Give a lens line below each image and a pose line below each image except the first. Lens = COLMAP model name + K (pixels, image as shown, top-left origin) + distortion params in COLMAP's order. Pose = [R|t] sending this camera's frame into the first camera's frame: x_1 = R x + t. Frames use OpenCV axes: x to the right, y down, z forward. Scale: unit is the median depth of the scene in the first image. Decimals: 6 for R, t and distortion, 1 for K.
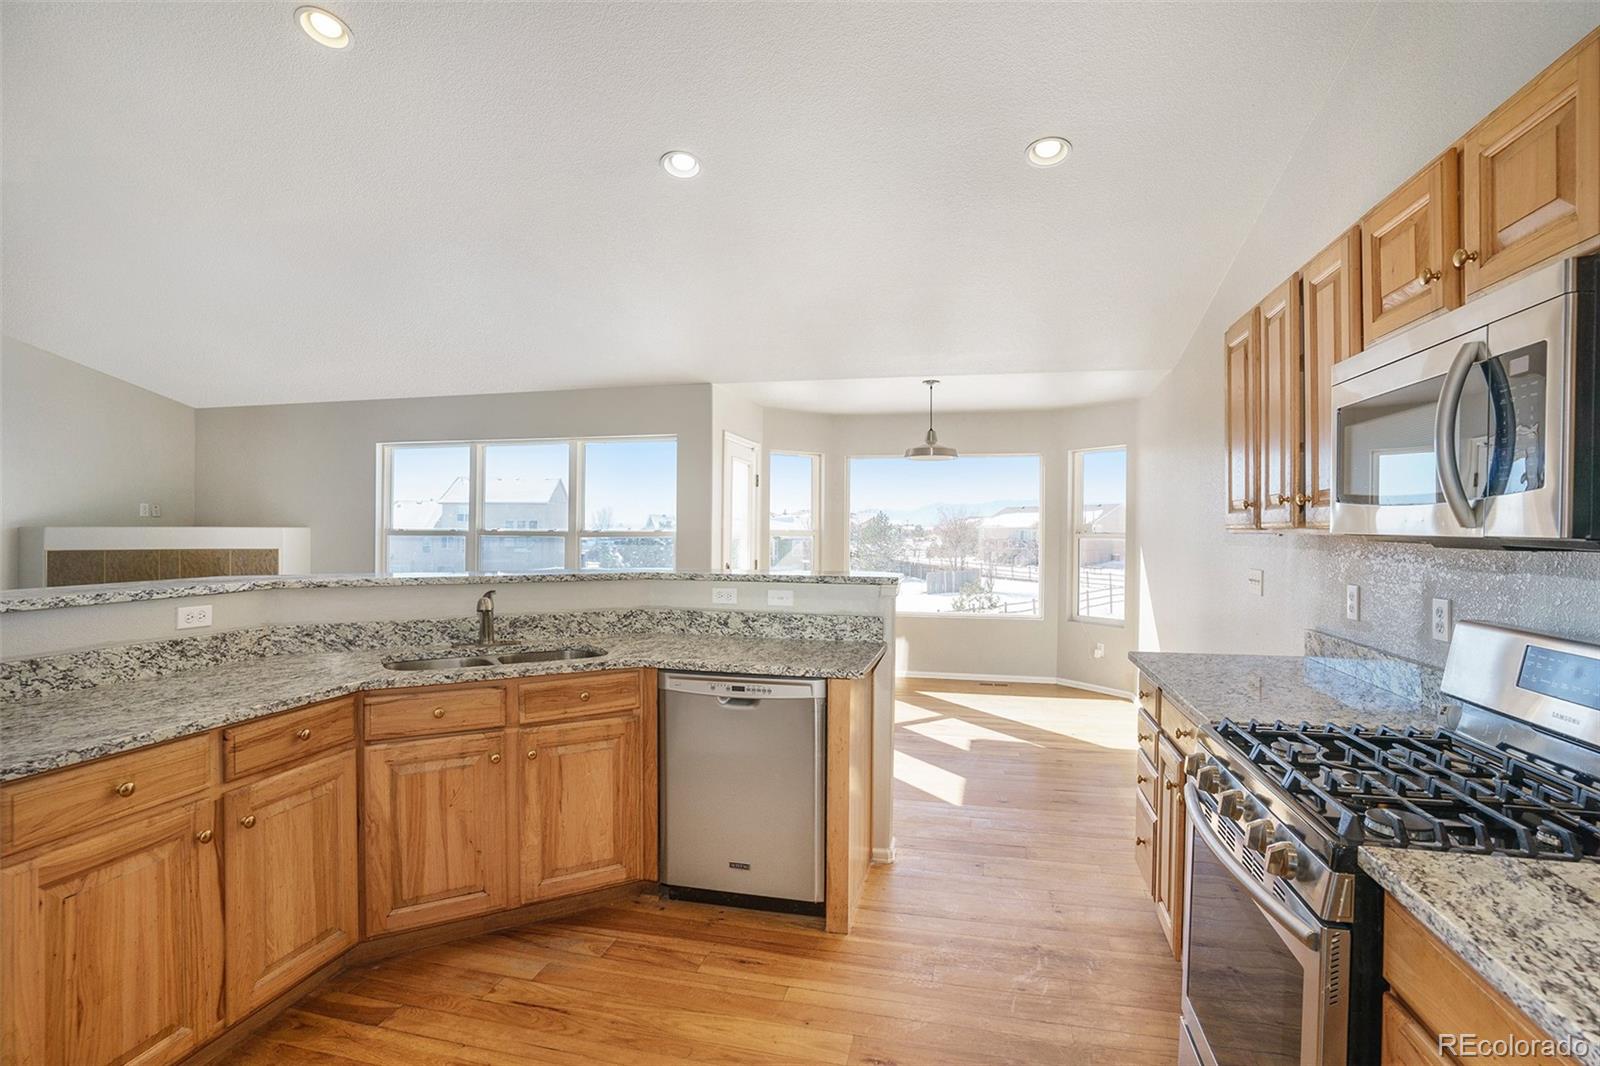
lens RADIAL K [[792.2, 0, 800.0], [0, 792.2, 533.0], [0, 0, 1]] dist [-0.000675, -0.000019]
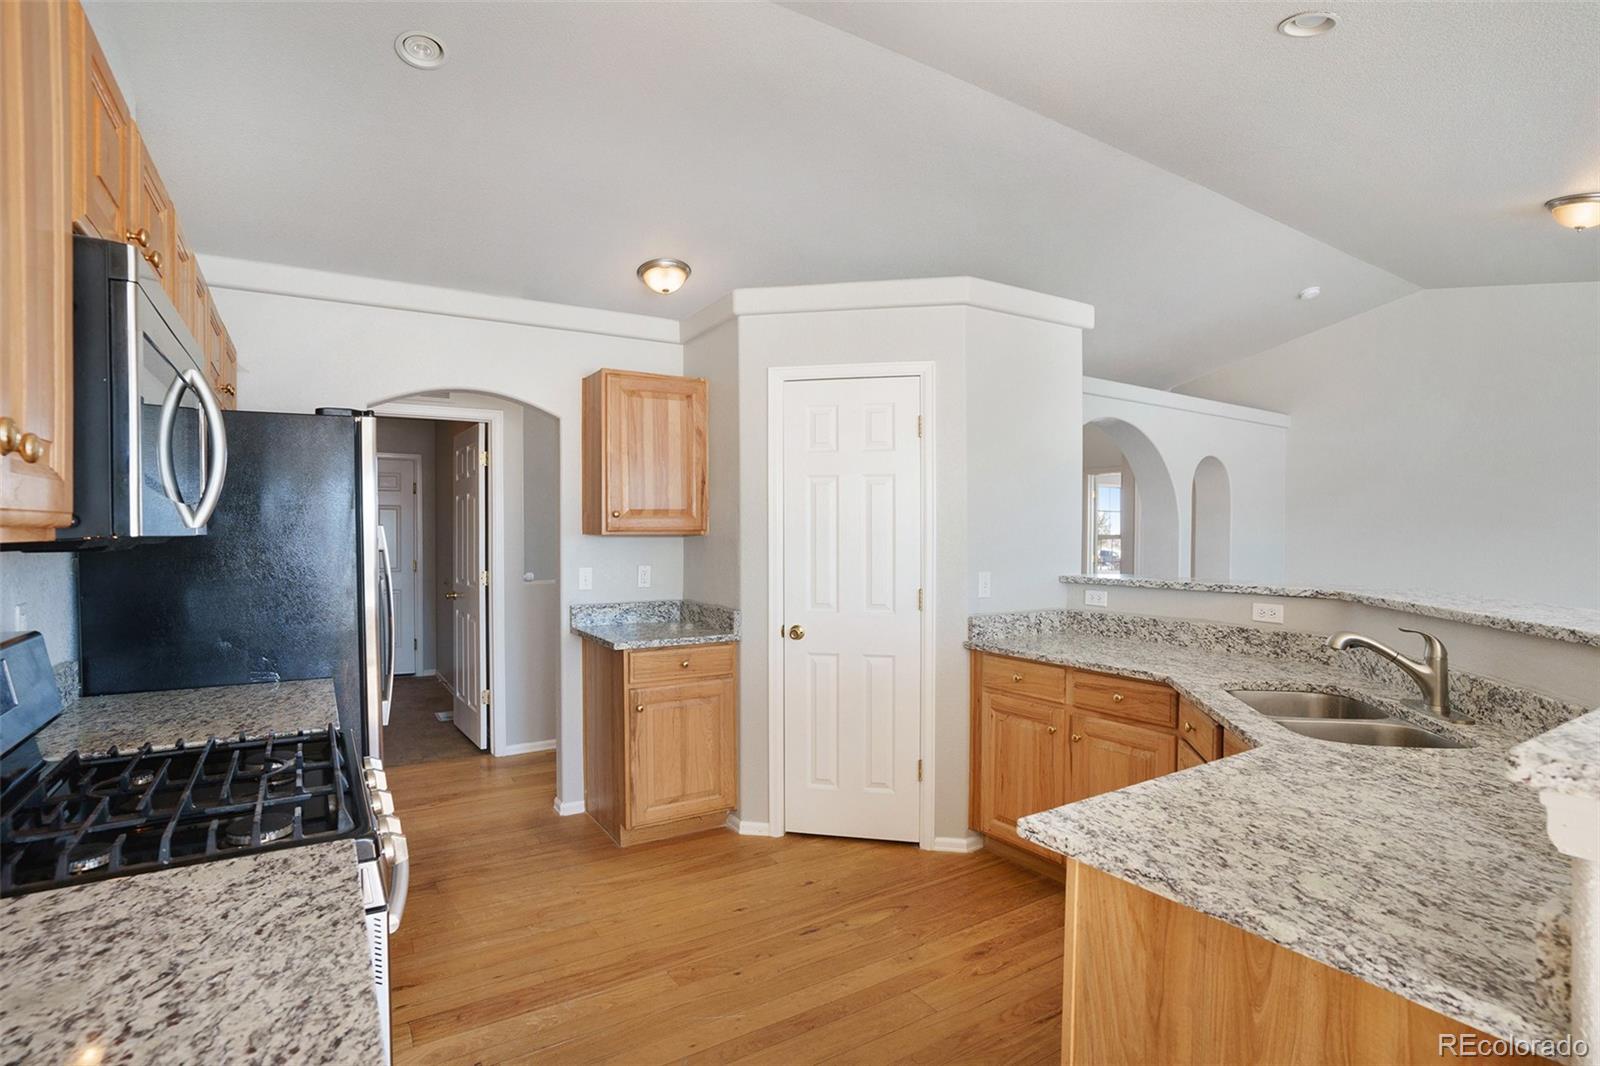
lens RADIAL K [[792.2, 0, 800.0], [0, 792.2, 533.0], [0, 0, 1]] dist [-0.000675, -0.000019]
pose [[-0.707073, -0.002207, -0.707137, 0.654112], [-0.004447, 0.999989, 0.001326, -0.014371], [0.707126, 0.004082, -0.707075, 1.548214]]
